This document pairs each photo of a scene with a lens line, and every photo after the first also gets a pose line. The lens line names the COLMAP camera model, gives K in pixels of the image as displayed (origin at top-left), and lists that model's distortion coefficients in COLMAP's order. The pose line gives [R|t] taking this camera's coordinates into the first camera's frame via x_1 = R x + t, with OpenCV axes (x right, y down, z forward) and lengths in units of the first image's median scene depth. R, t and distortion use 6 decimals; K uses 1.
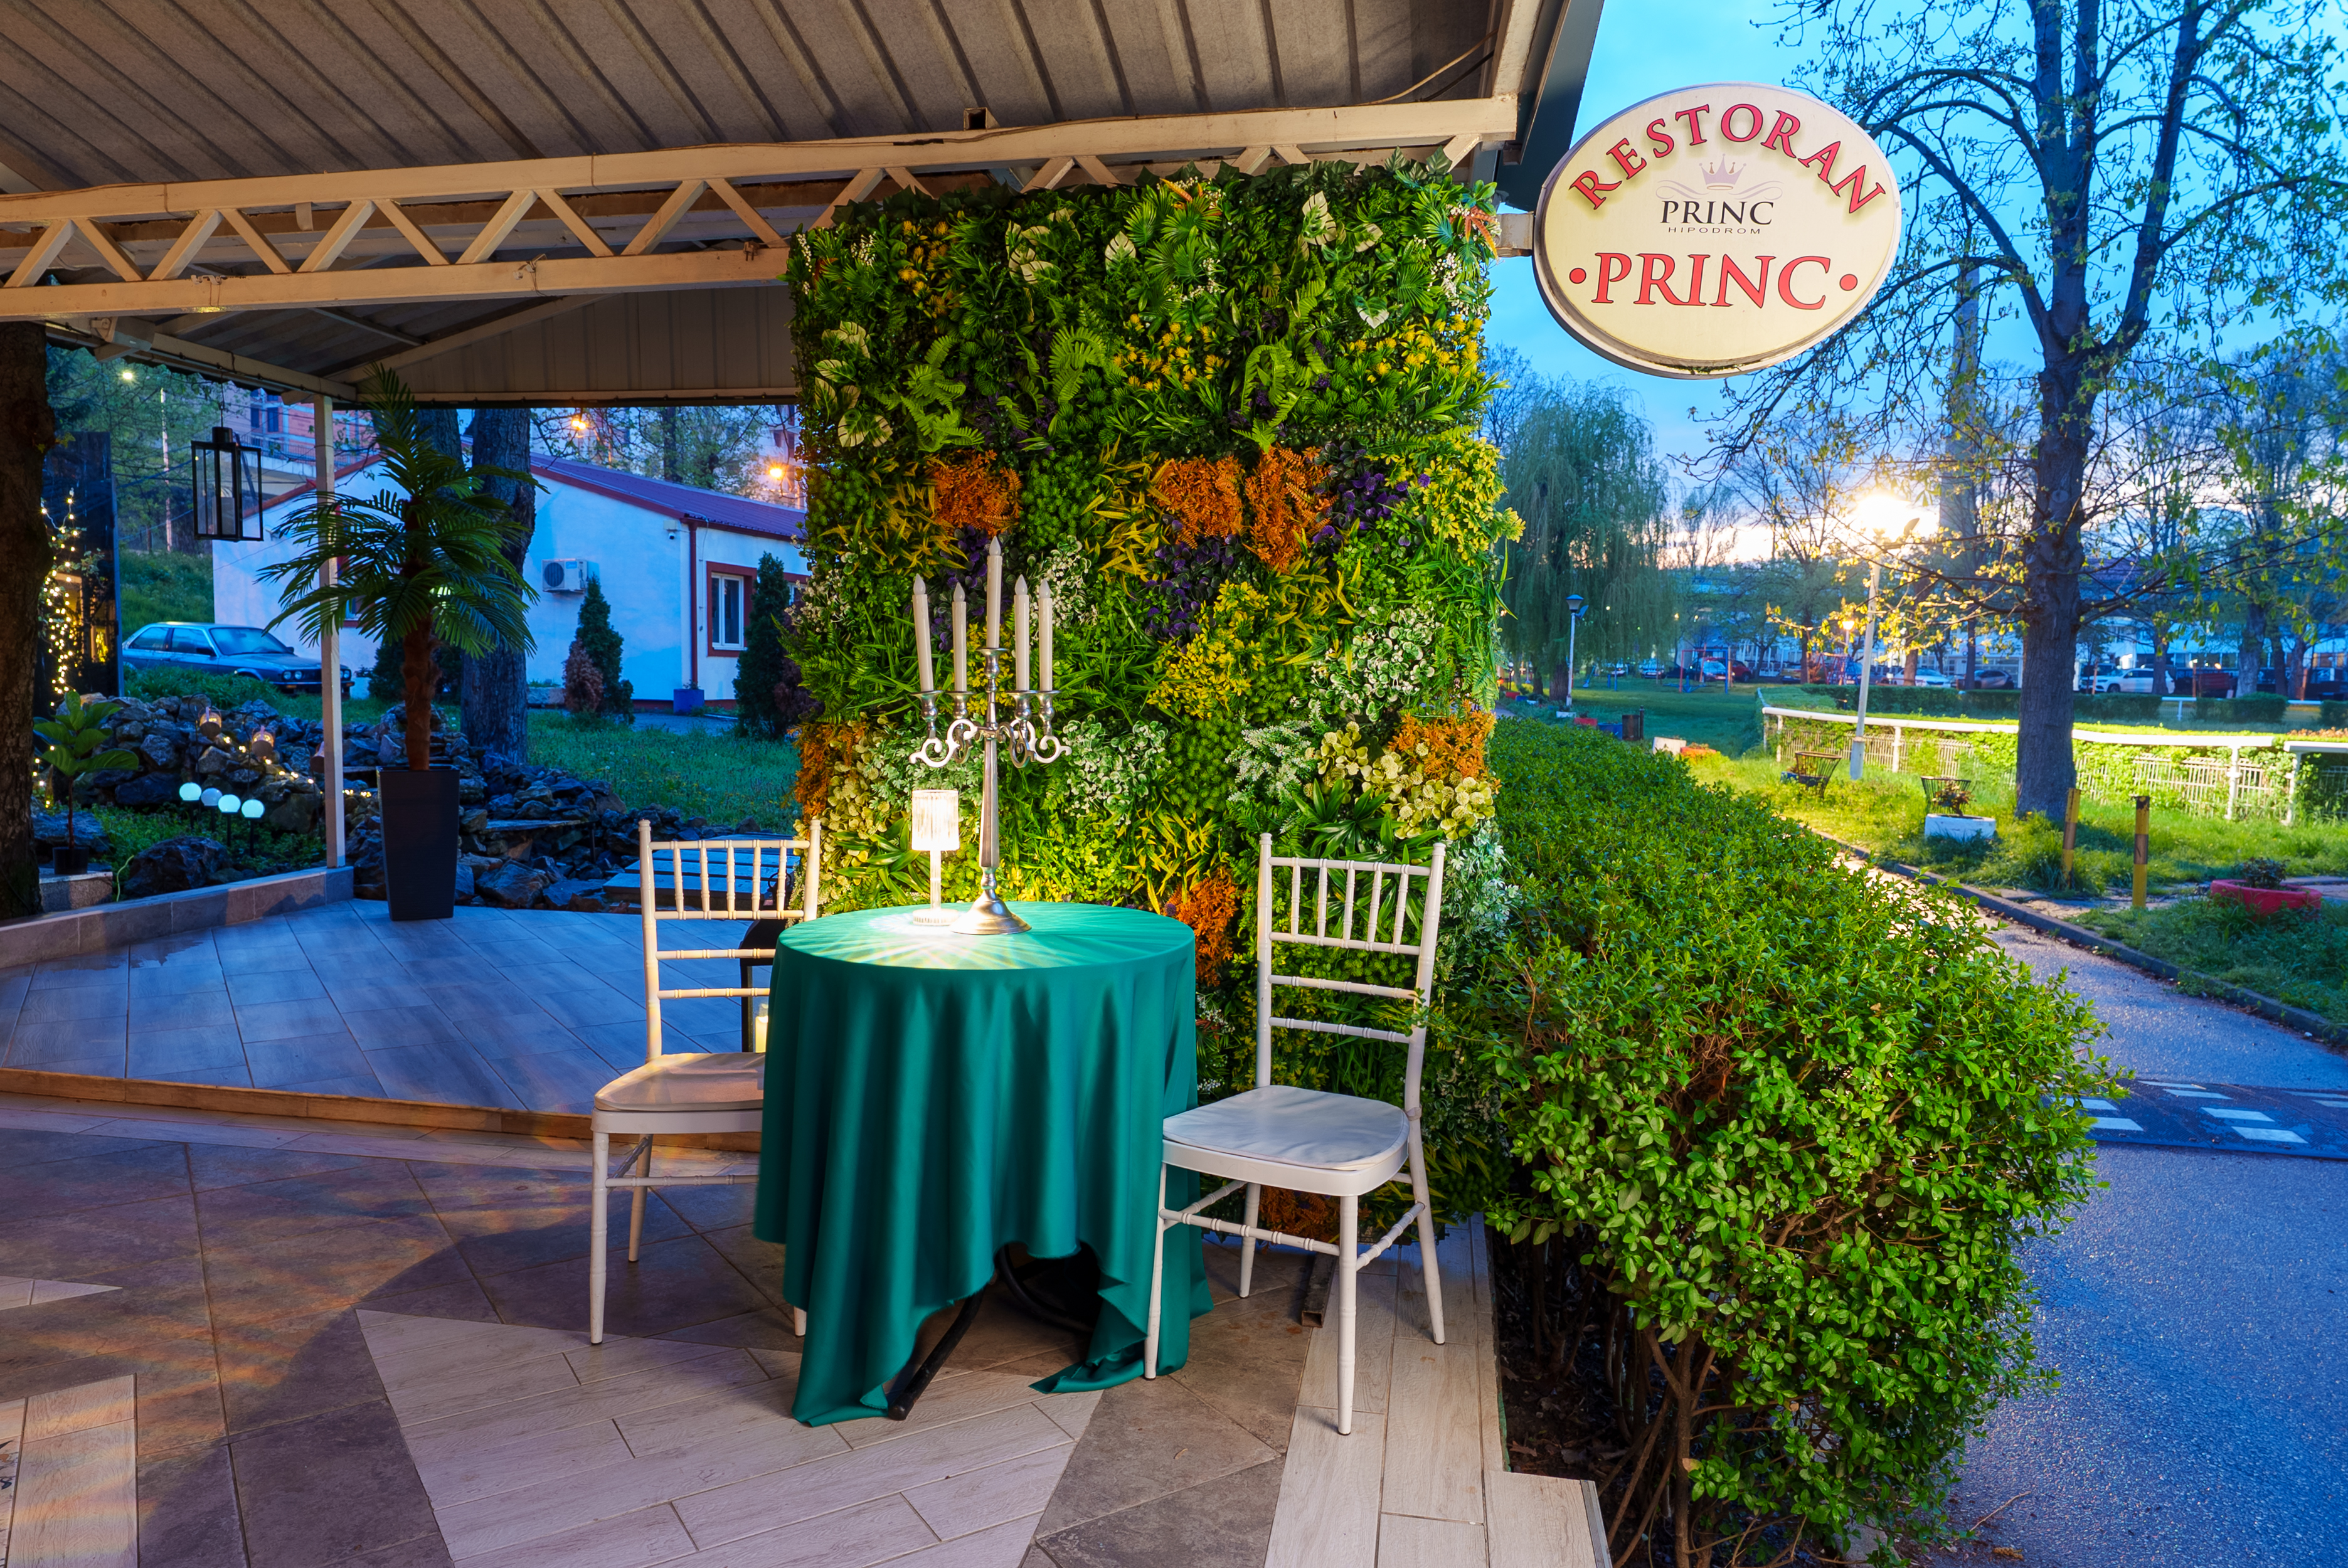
lens RADIAL K [[1409.3, 0, 1174.0], [0, 1409.3, 784.0], [0, 0, 1]] dist [0.005737, 0.001216]
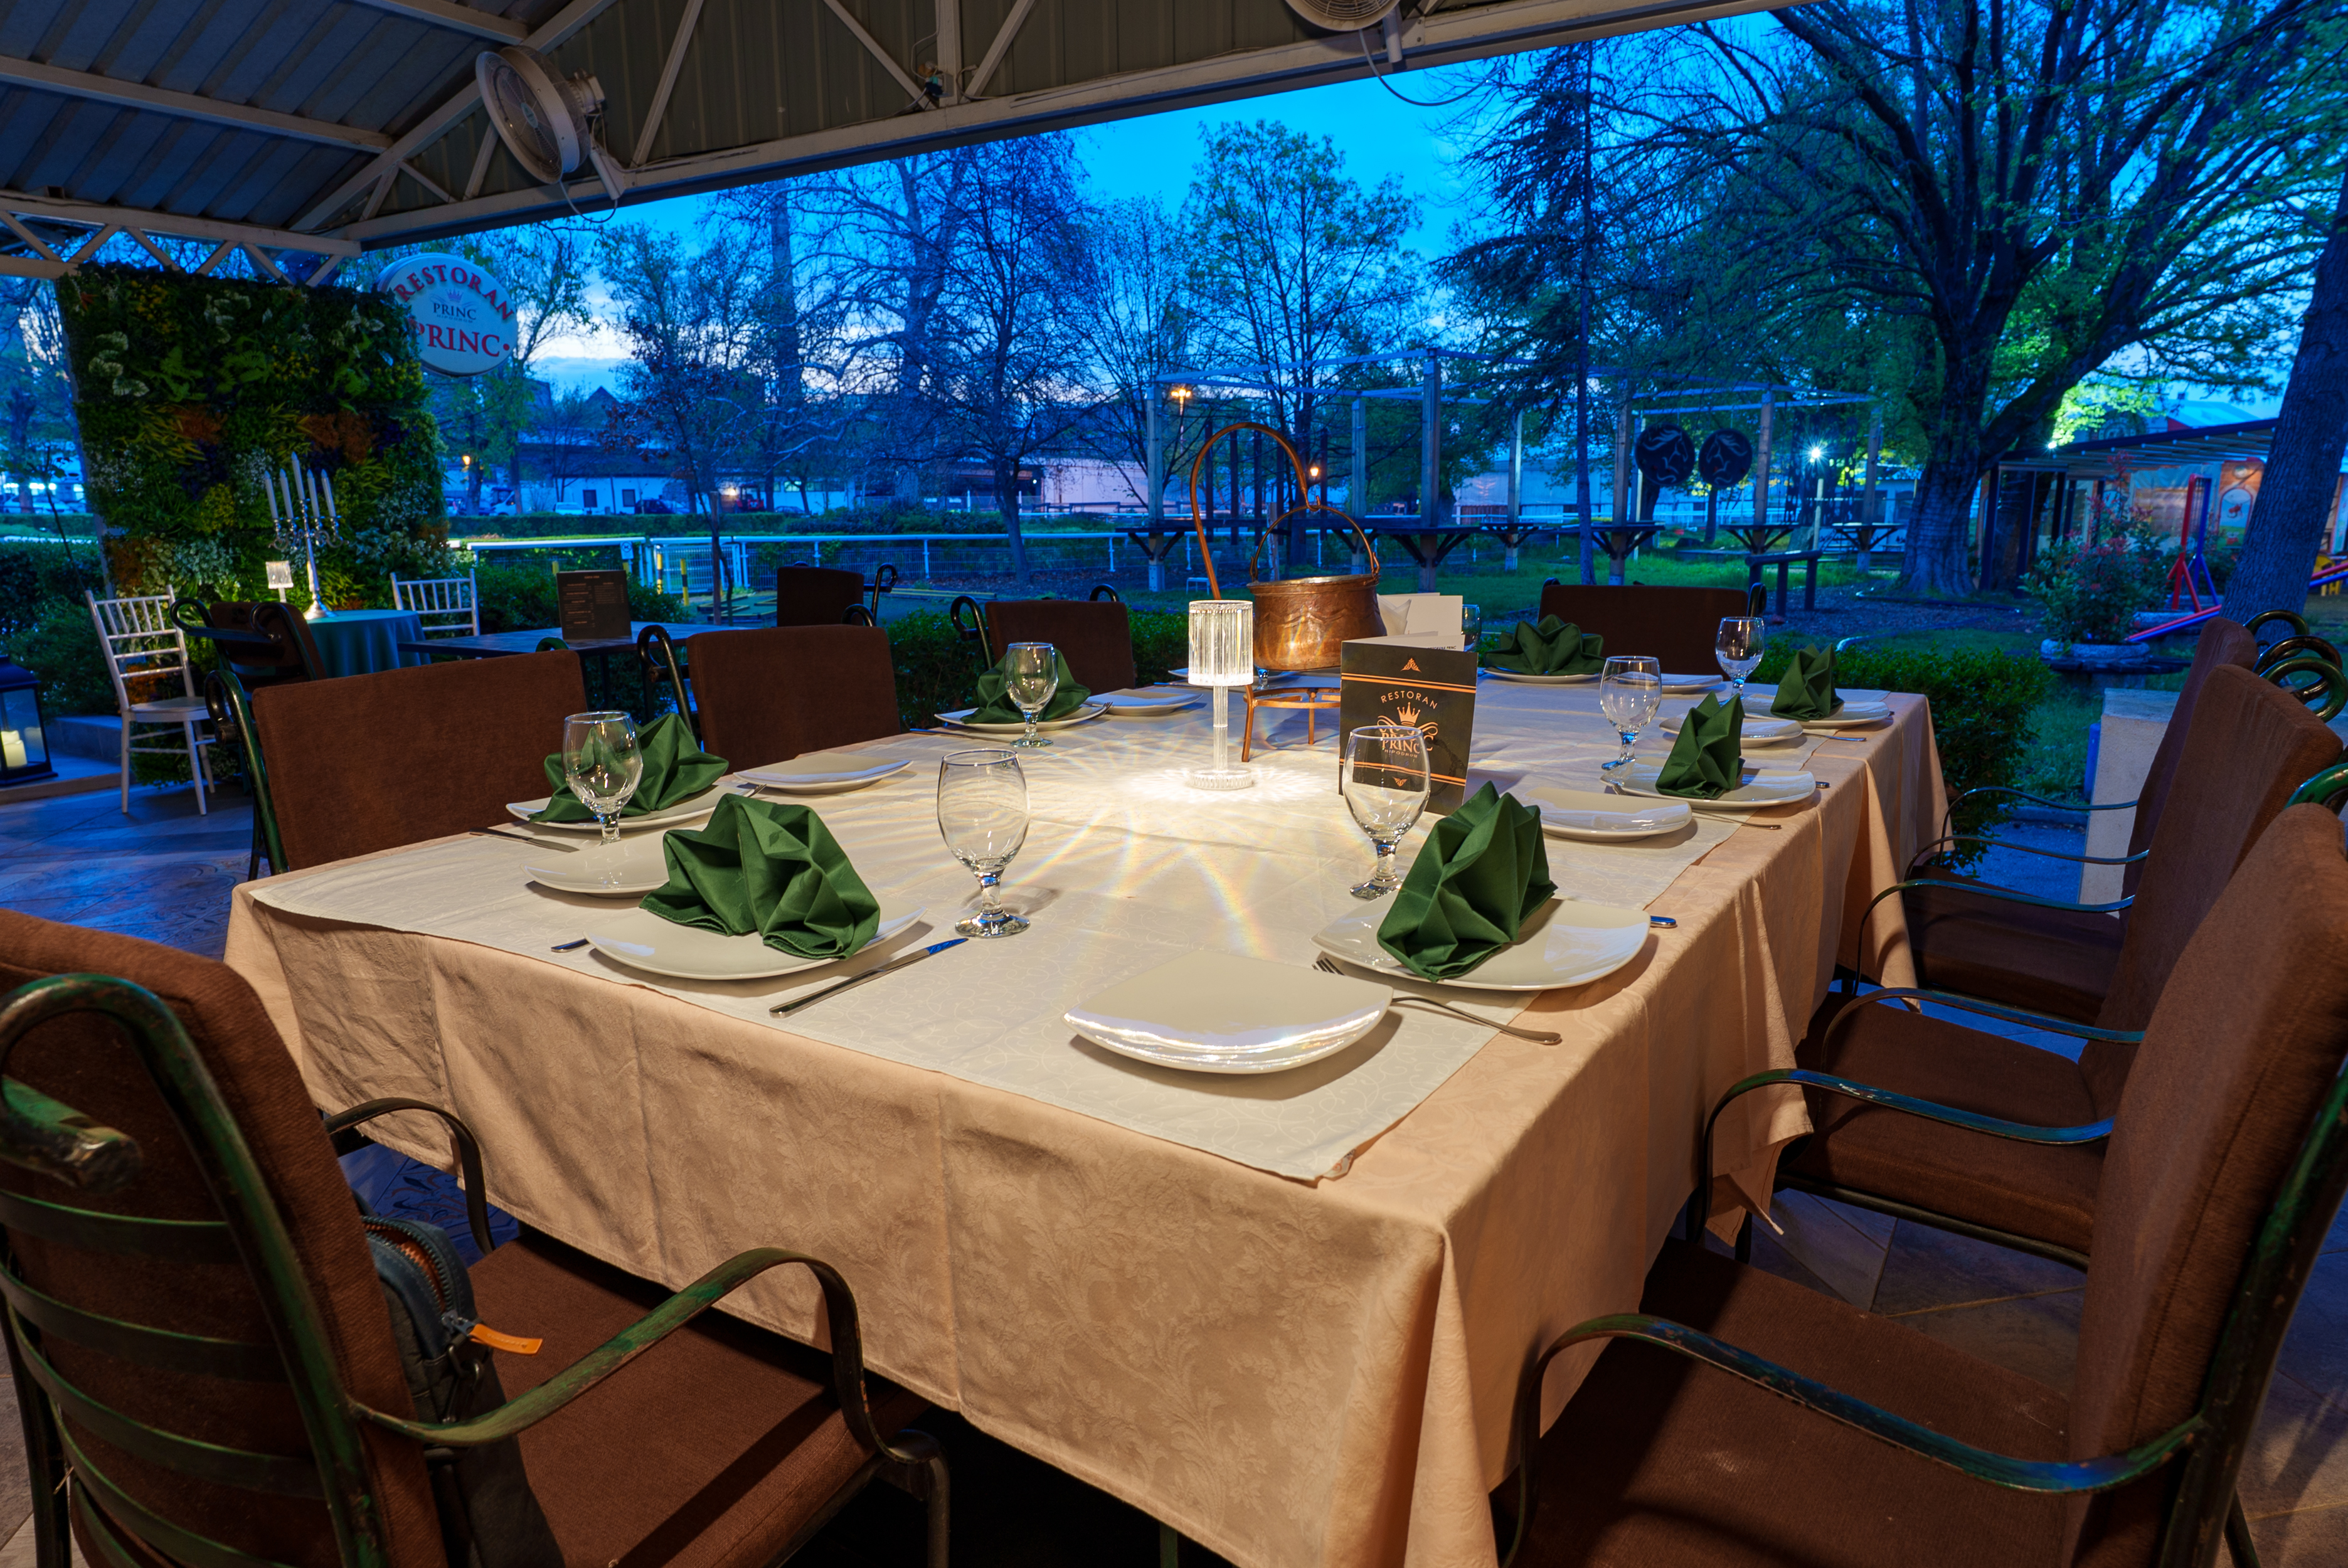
lens RADIAL K [[1409.3, 0, 1174.0], [0, 1409.3, 784.0], [0, 0, 1]] dist [0.005737, 0.001216]
pose [[0.369379, -0.200058, 0.907489, -1.551746], [0.093200, 0.979603, 0.178021, 0.074973], [-0.924593, 0.018821, 0.380490, -1.069947]]
